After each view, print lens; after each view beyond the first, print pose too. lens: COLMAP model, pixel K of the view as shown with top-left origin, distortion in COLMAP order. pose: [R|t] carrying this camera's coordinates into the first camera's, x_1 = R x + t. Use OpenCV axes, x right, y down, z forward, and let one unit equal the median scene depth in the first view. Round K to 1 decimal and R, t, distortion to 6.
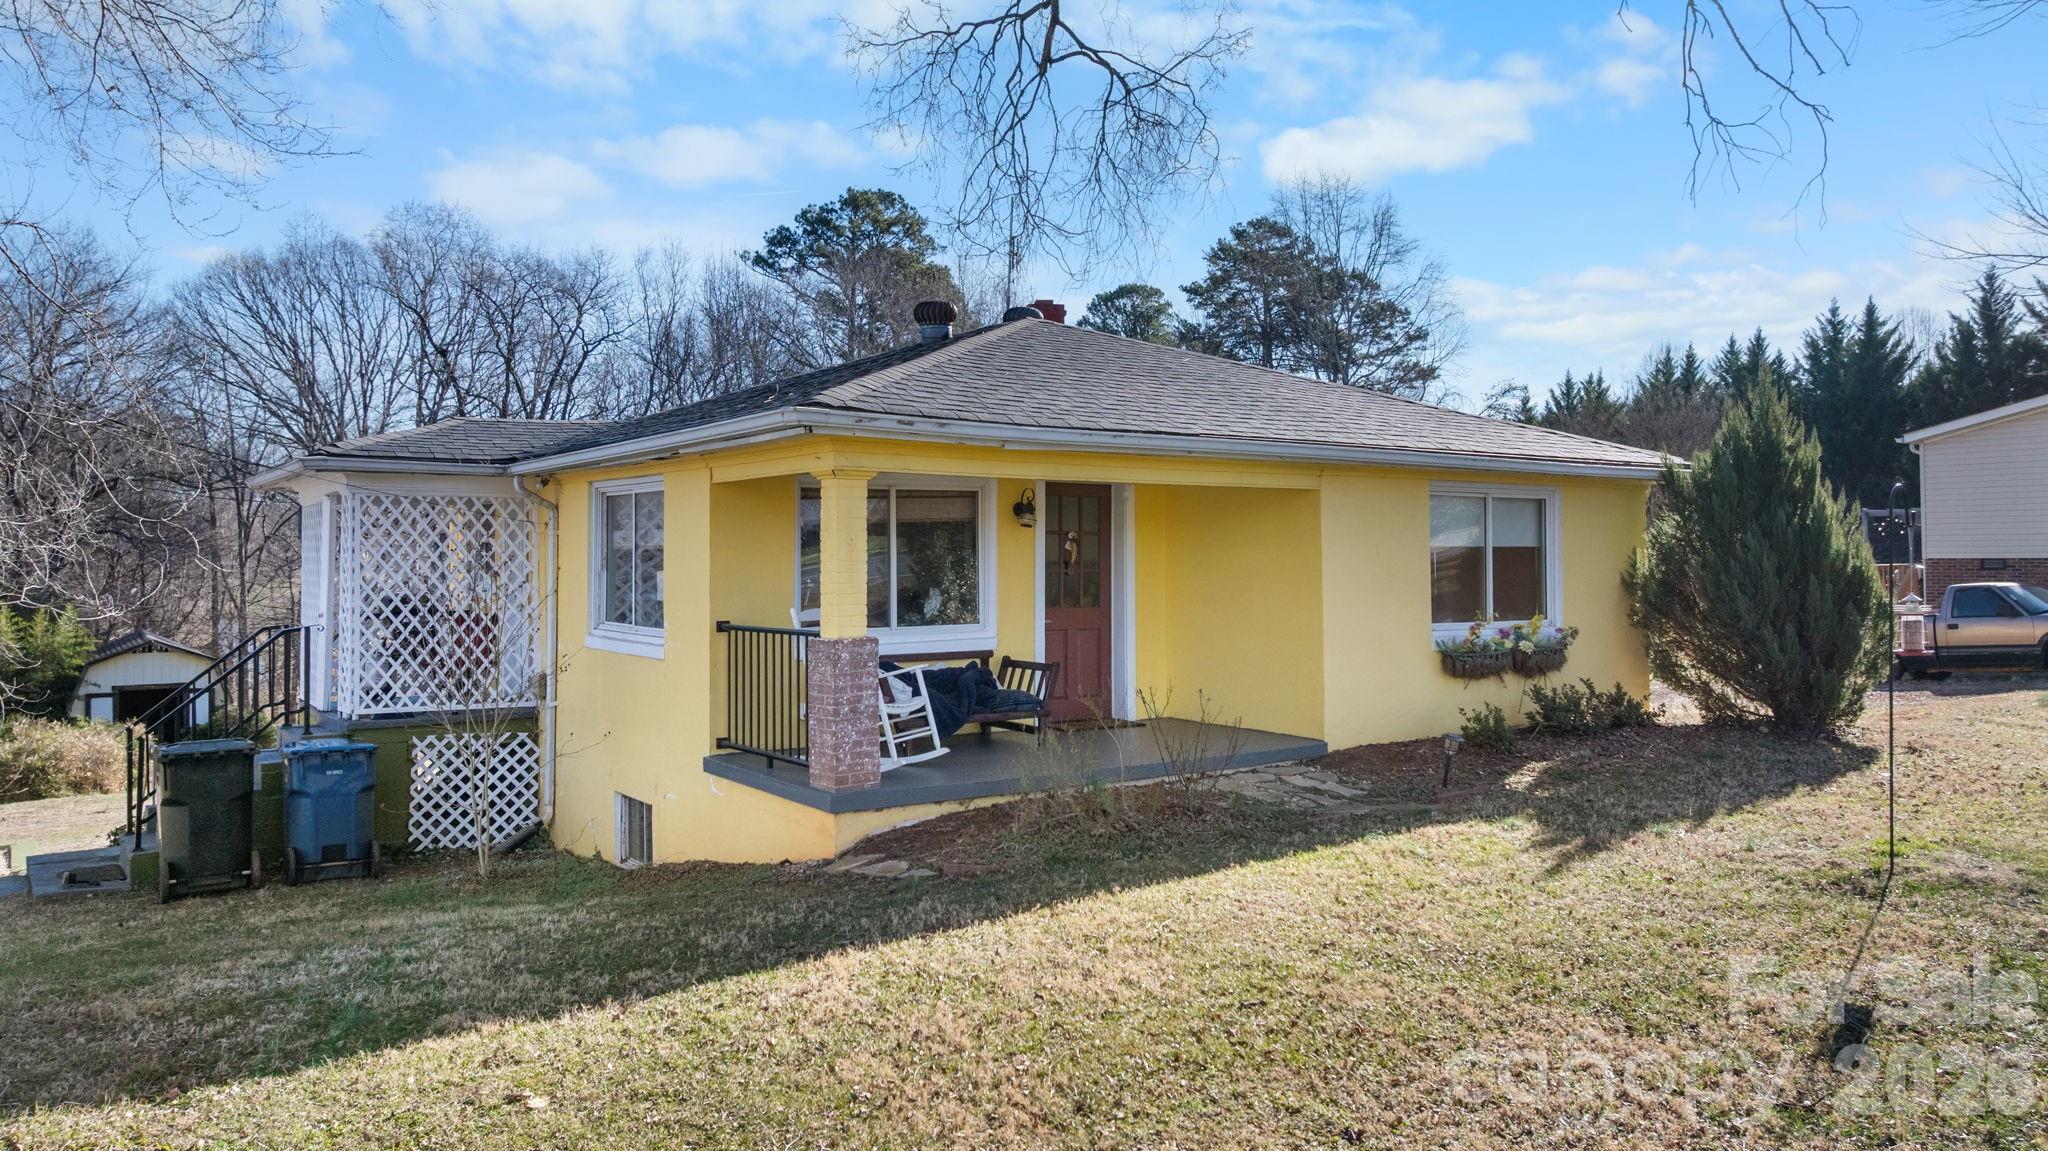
lens RADIAL K [[1484.5, 0, 1150.2], [0, 1484.5, 552.0], [0, 0, 1]] dist [0.003127, 0.000159]
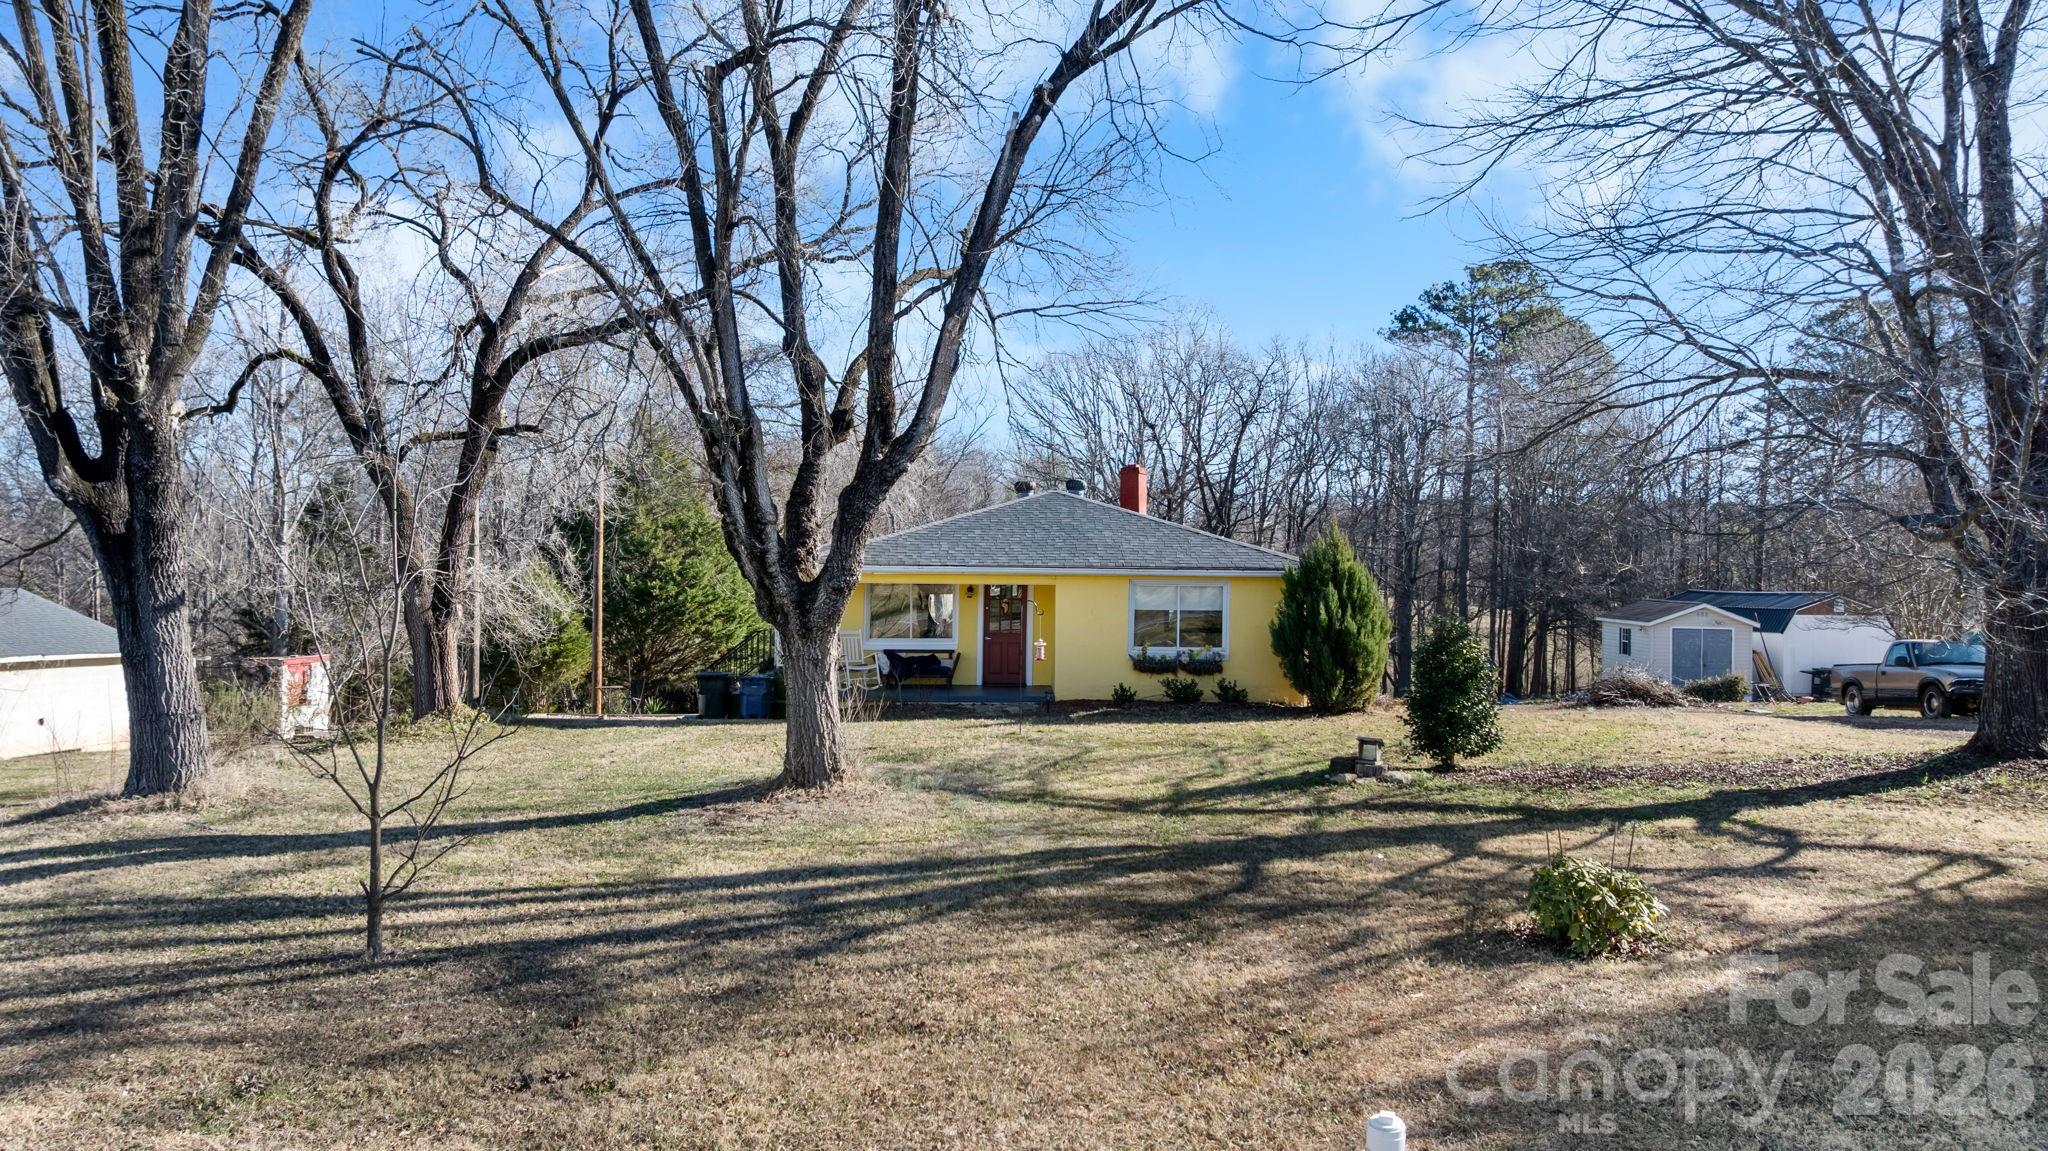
lens RADIAL K [[1520.6, 0, 1080.0], [0, 1520.6, 578.4], [0, 0, 1]] dist [0.000286, 0.002337]
pose [[0.815193, 0.013553, -0.579031, 1.324379], [-0.008540, 0.999899, 0.011381, -0.069938], [0.579127, -0.004333, 0.815226, -0.776155]]
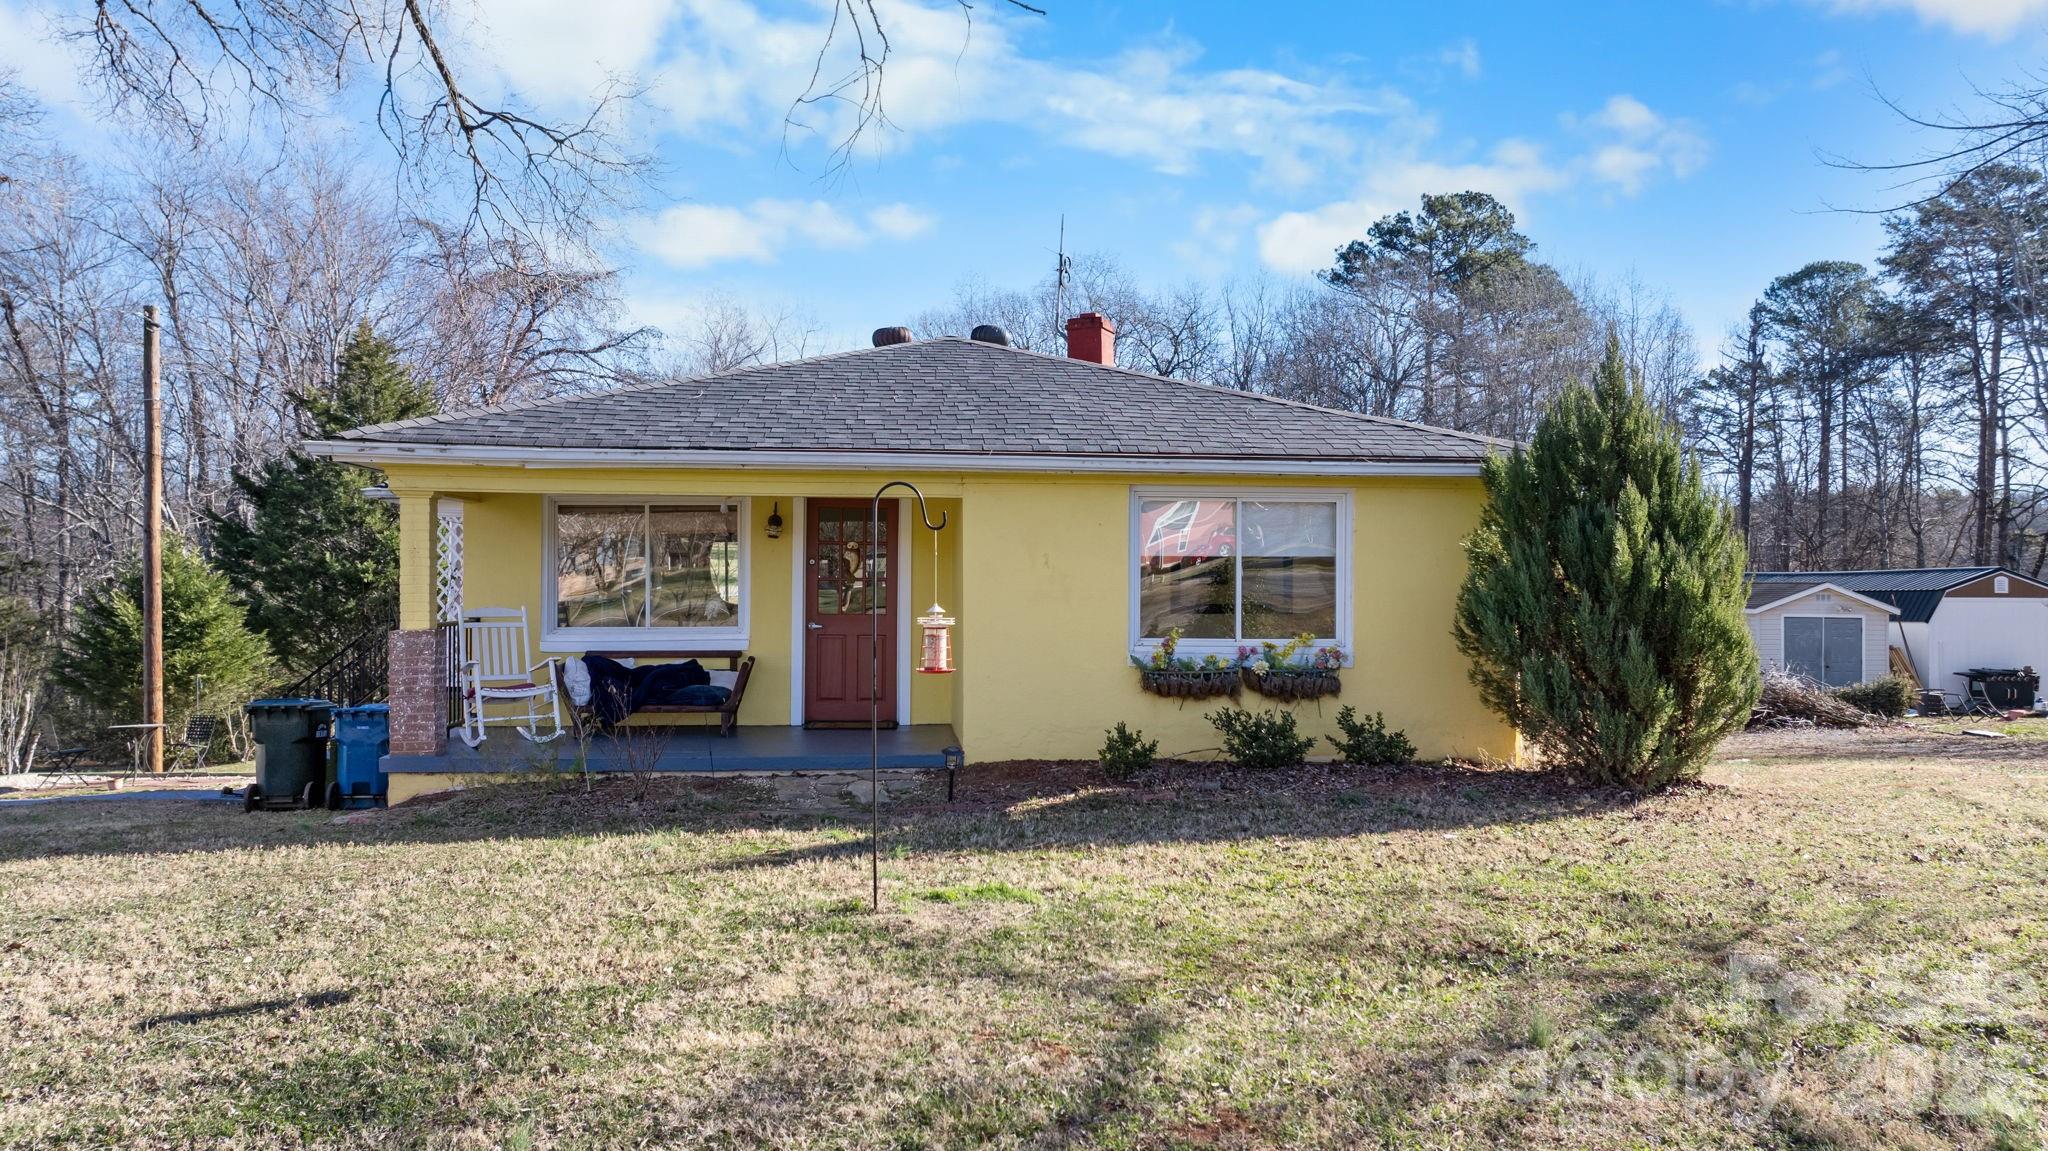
lens RADIAL K [[1520.6, 0, 1080.0], [0, 1520.6, 578.4], [0, 0, 1]] dist [0.000286, 0.002337]
pose [[0.860358, 0.006656, -0.509646, 0.619787], [-0.003950, 0.999972, 0.006391, 0.004279], [0.509674, -0.003485, 0.860360, 0.149365]]
